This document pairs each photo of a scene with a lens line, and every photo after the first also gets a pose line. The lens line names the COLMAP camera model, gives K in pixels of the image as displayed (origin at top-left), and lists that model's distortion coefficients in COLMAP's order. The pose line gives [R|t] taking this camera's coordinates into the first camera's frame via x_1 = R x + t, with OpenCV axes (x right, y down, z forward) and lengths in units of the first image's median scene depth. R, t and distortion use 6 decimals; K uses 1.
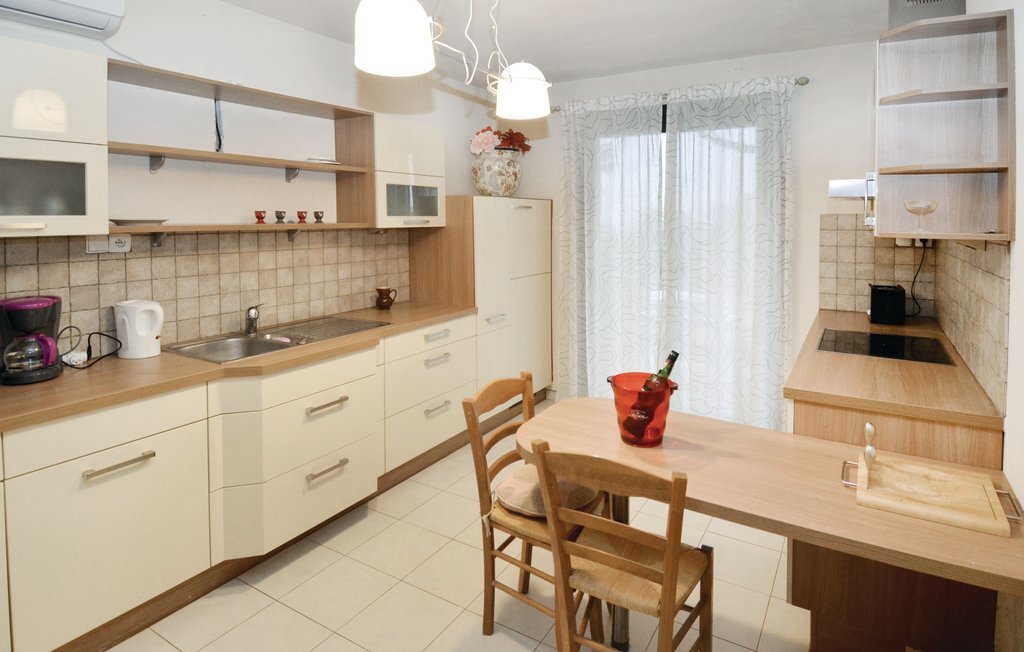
lens RADIAL K [[526.1, 0, 528.8], [0, 526.1, 300.5], [0, 0, 1]] dist [0.040652, -0.047000]
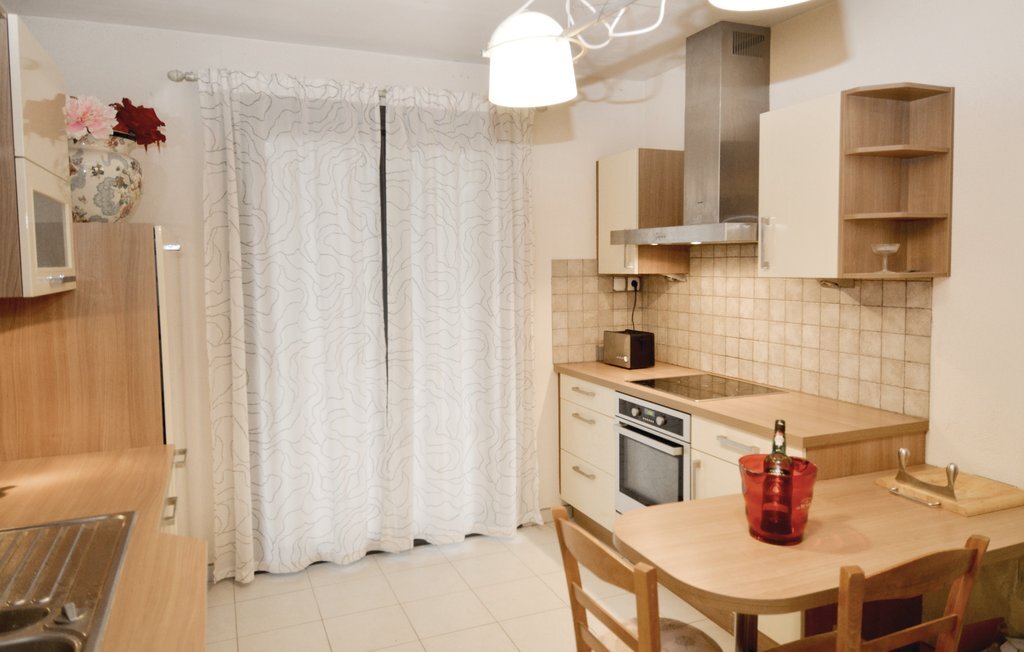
lens RADIAL K [[686.8, 0, 511.6], [0, 686.8, 372.6], [0, 0, 1]] dist [0.022648, -0.000413]
pose [[0.603095, -0.135434, 0.786088, -0.410080], [0.136539, 0.988464, 0.065546, -0.054799], [-0.785897, 0.067801, 0.614630, 0.324018]]
